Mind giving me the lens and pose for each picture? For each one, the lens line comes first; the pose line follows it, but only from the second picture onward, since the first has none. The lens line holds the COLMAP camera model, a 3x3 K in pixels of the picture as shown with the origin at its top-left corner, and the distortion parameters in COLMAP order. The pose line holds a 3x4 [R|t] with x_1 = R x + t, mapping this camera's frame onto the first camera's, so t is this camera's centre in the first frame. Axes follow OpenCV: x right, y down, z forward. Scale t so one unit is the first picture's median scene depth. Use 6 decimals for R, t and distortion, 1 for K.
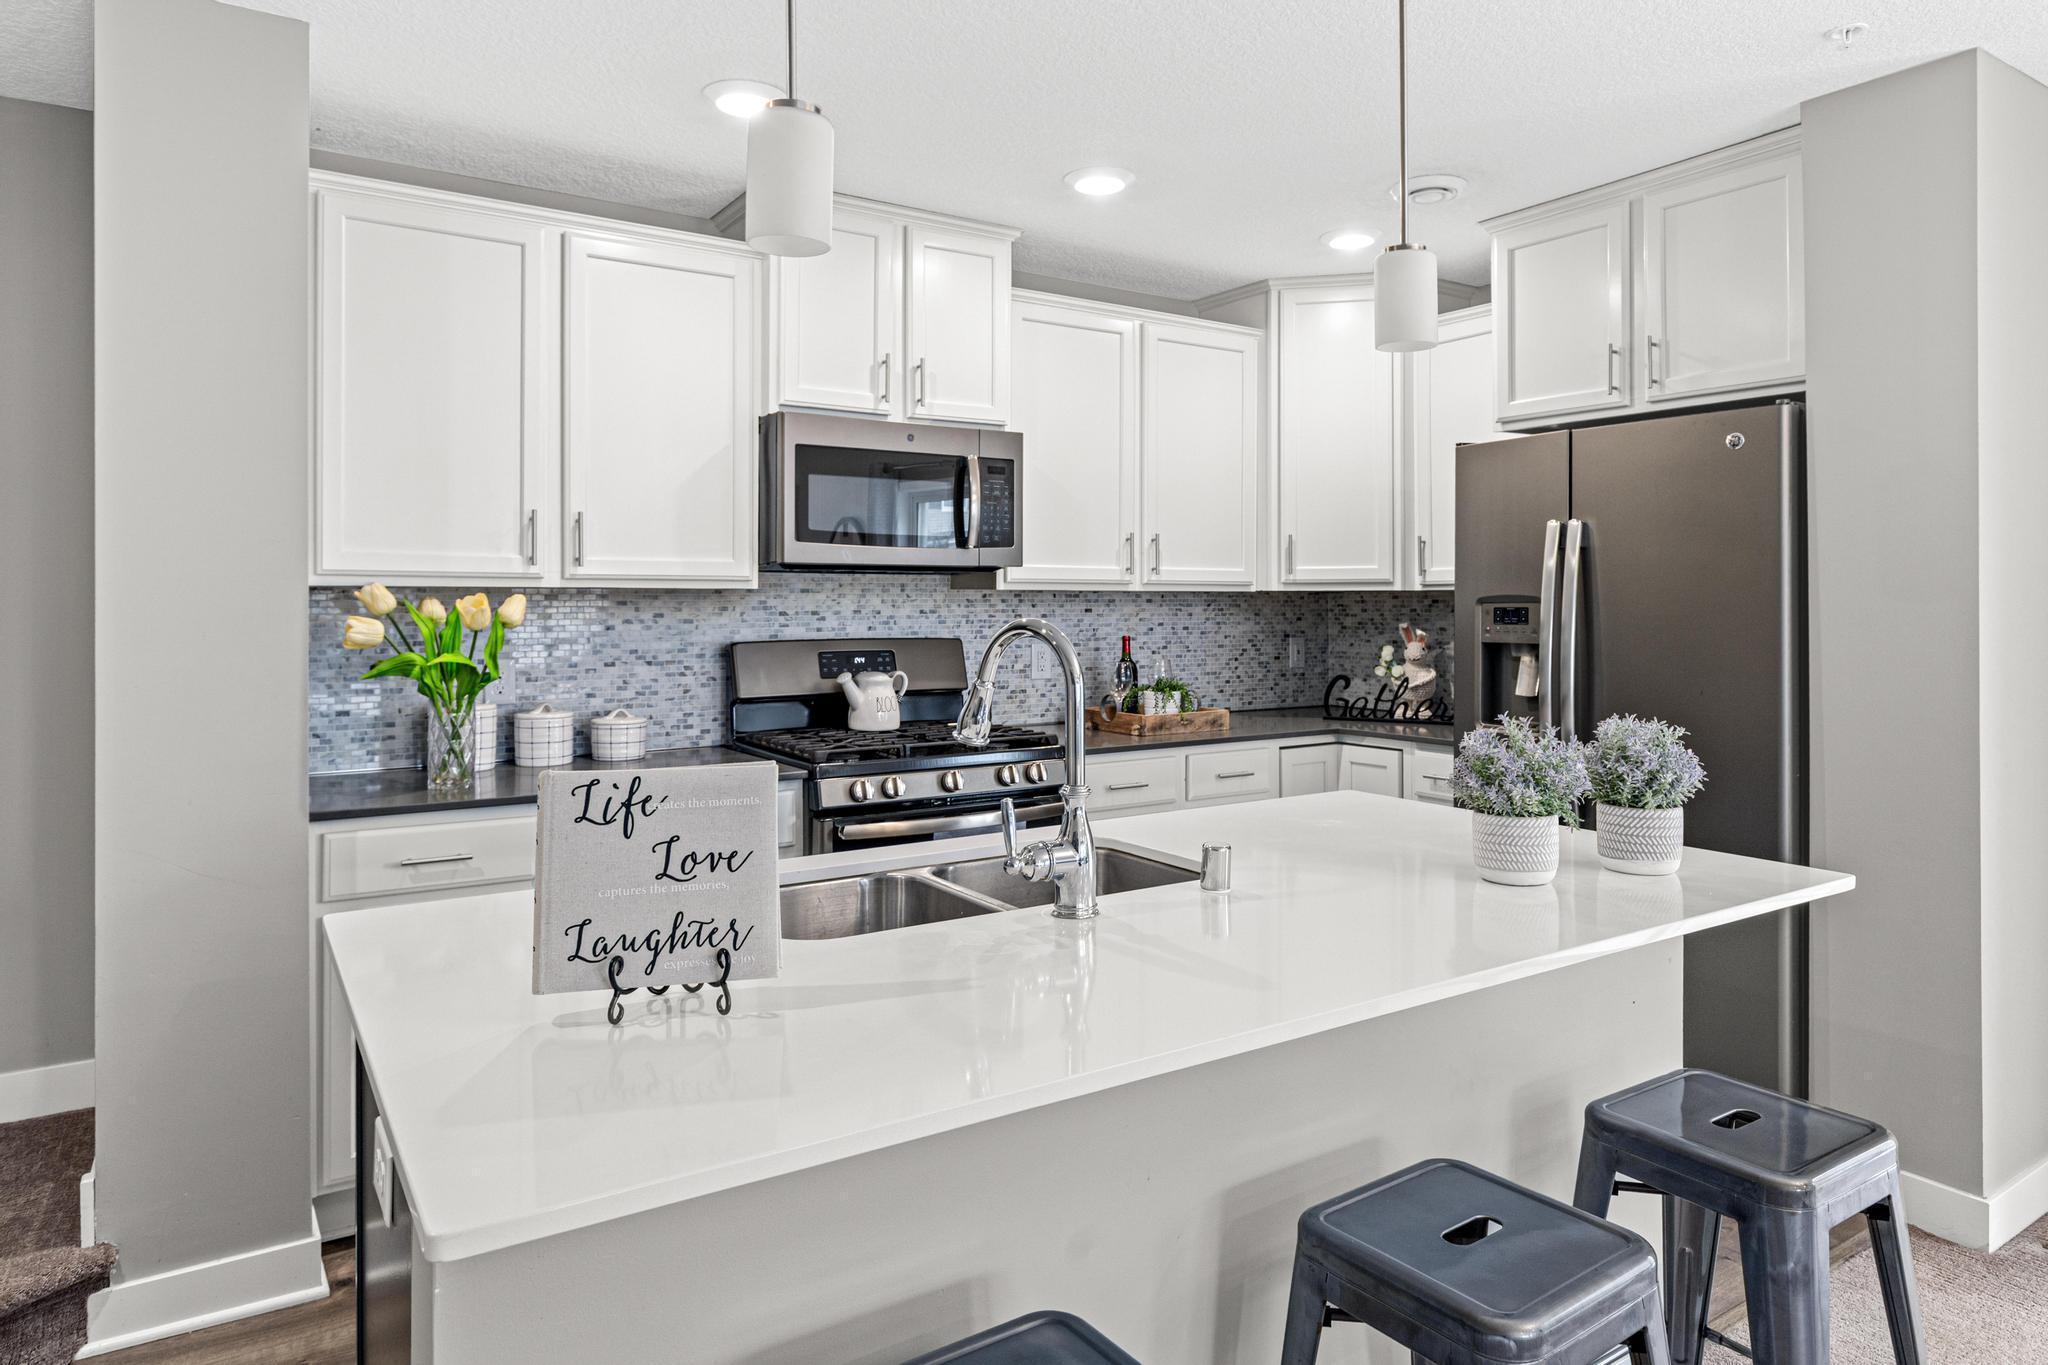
lens RADIAL K [[1251.7, 0, 1030.9], [0, 1251.7, 598.0], [0, 0, 1]] dist [0.004998, 0.000353]
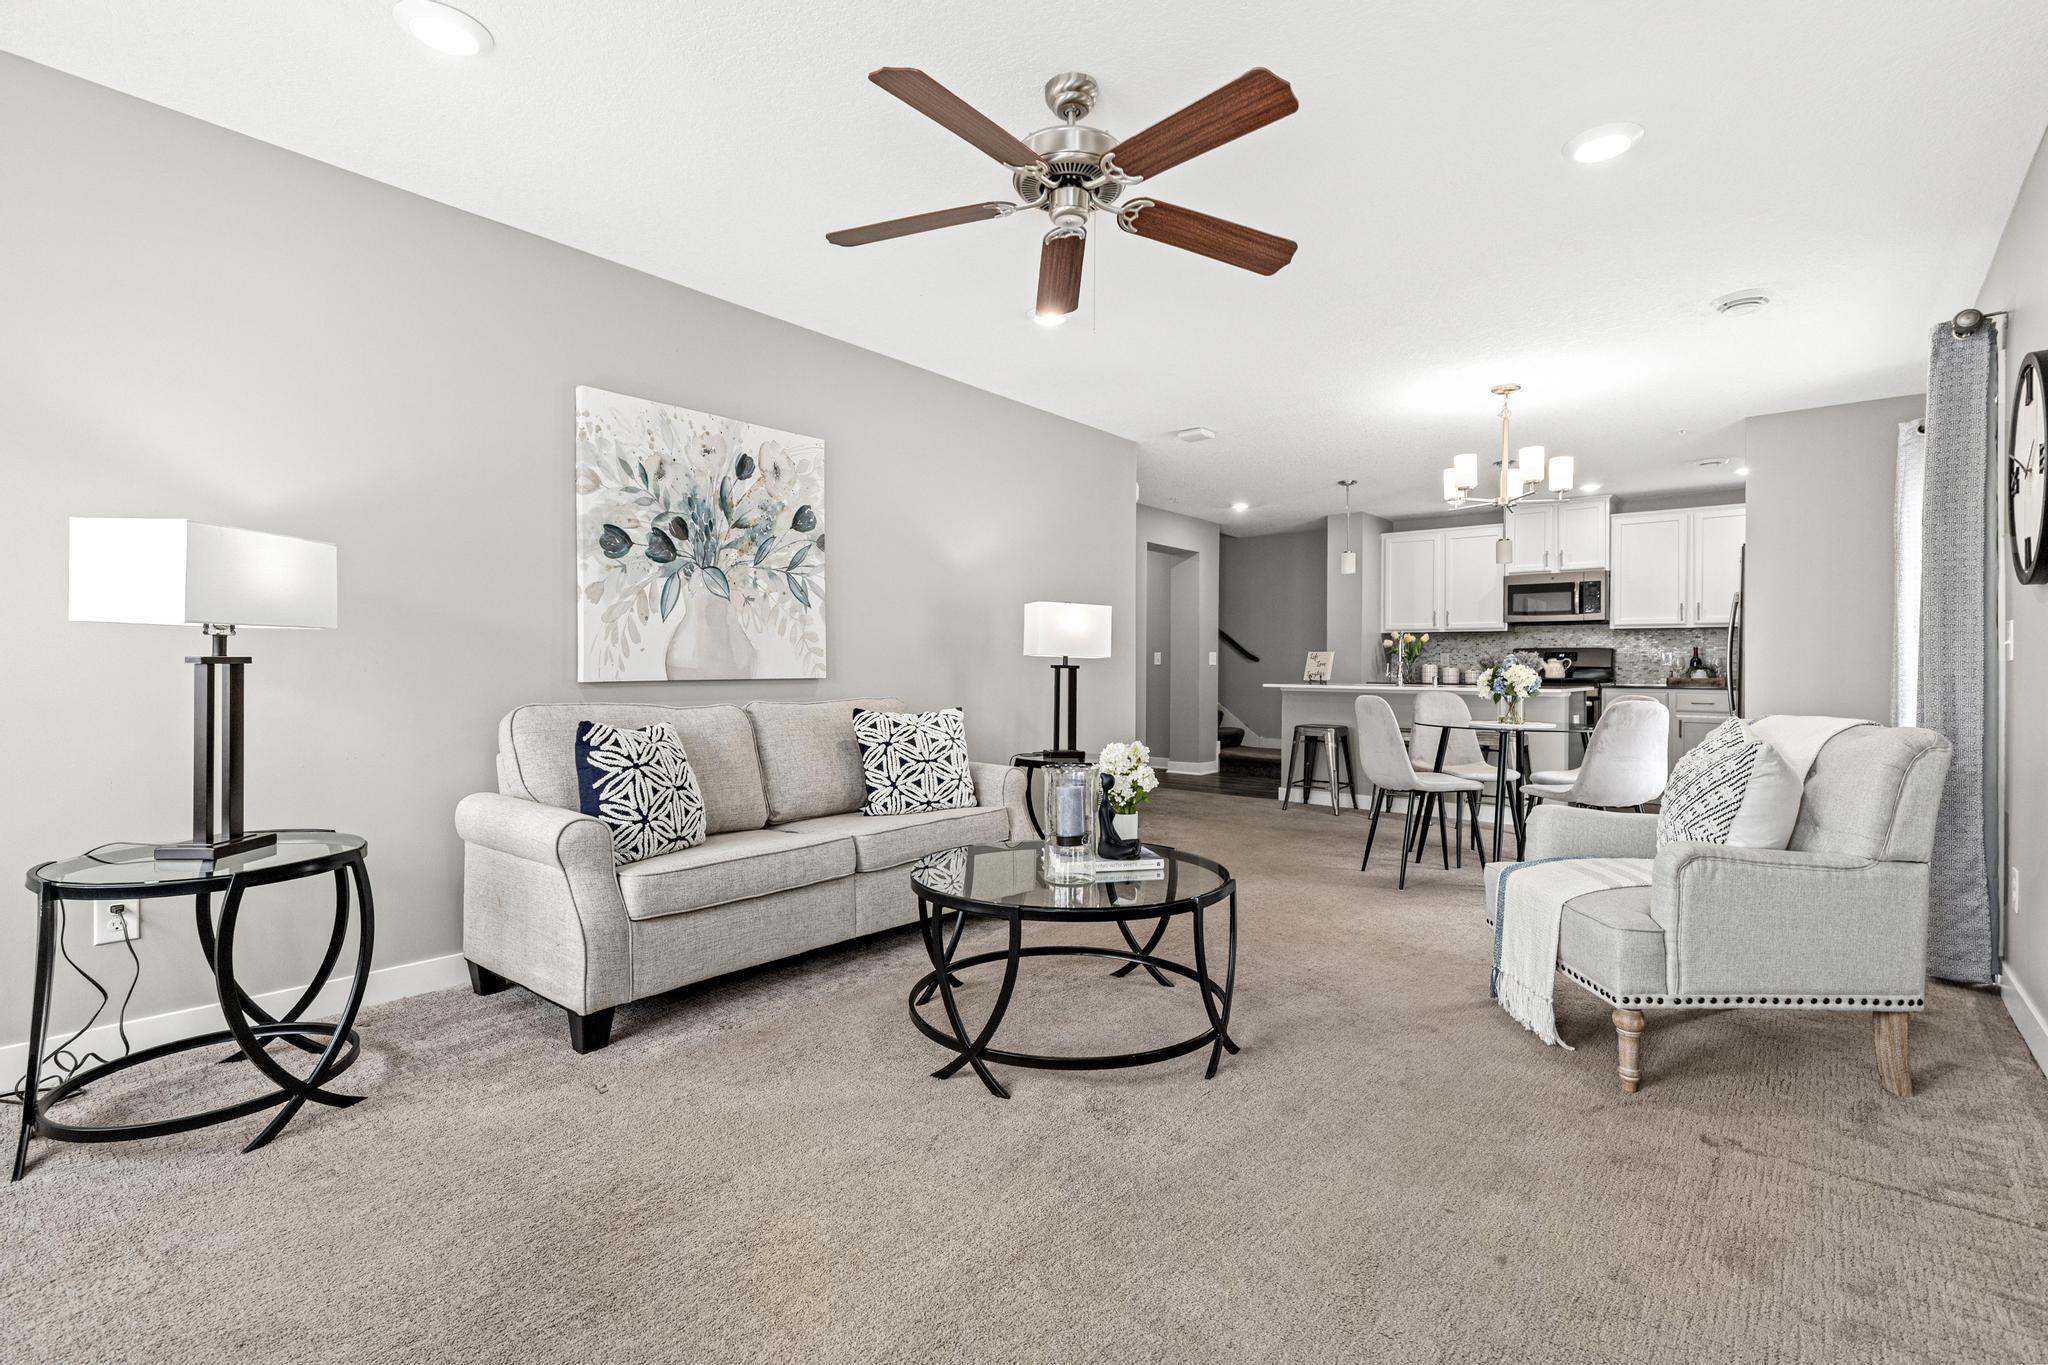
lens RADIAL K [[925.3, 0, 1032.0], [0, 925.3, 667.4], [0, 0, 1]] dist [0.004325, -0.000403]
pose [[0.277011, 0.002314, -0.960864, 1.625741], [-0.003884, 0.999992, 0.001289, 0.082635], [0.960859, 0.003375, 0.277017, -0.778553]]
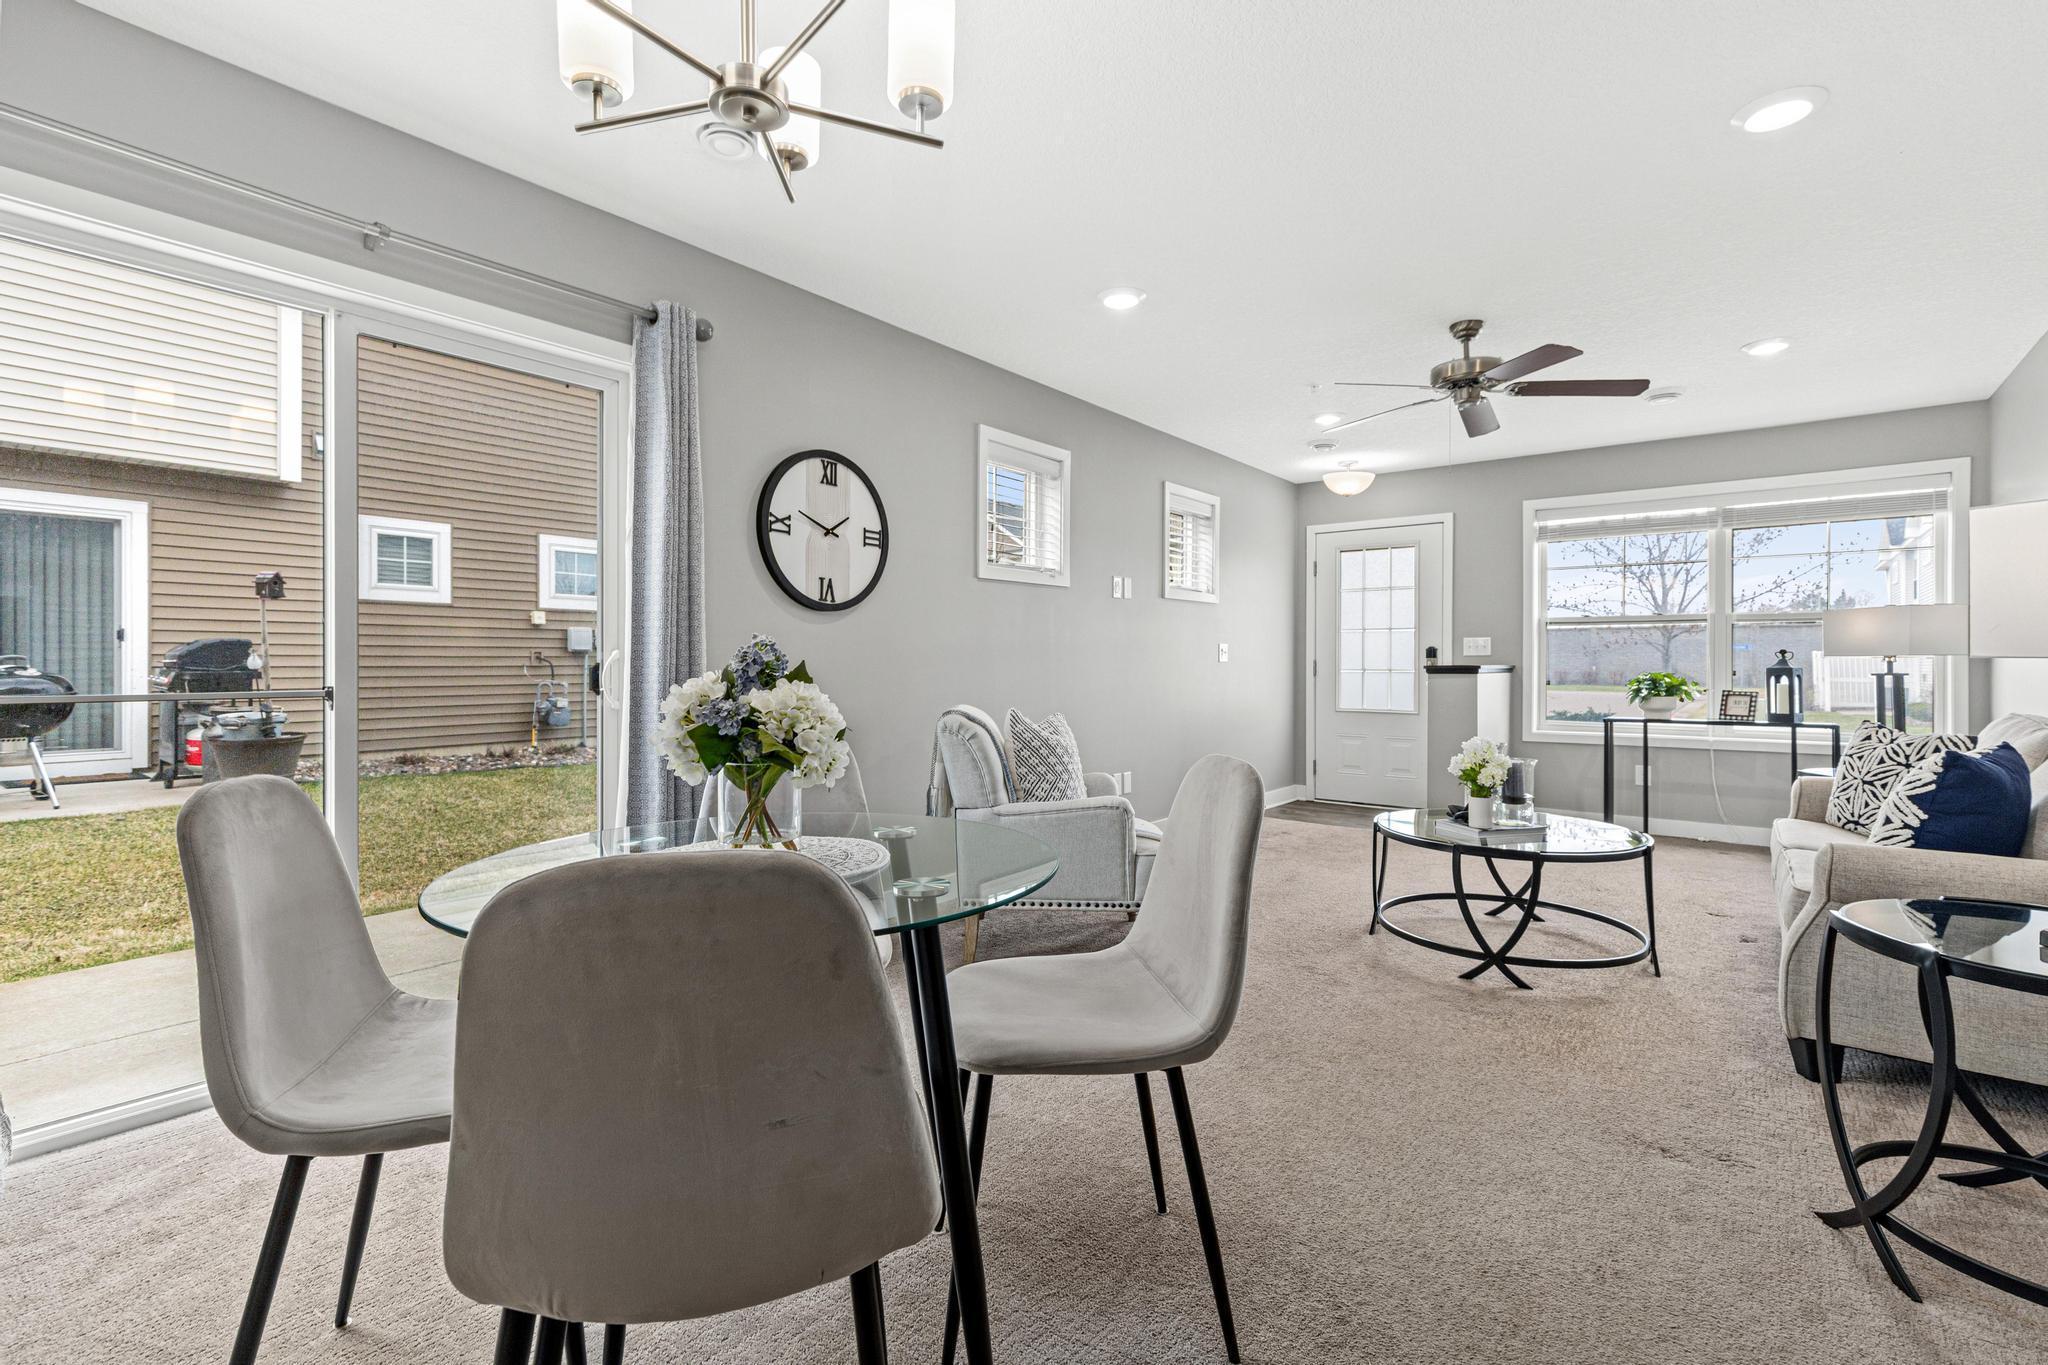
lens RADIAL K [[925.3, 0, 1032.0], [0, 925.3, 667.4], [0, 0, 1]] dist [0.004325, -0.000403]
pose [[-0.318702, -0.002028, 0.947853, 0.174745], [-0.004700, 0.999989, 0.000560, 0.076922], [-0.947843, -0.004276, -0.318708, 0.230918]]
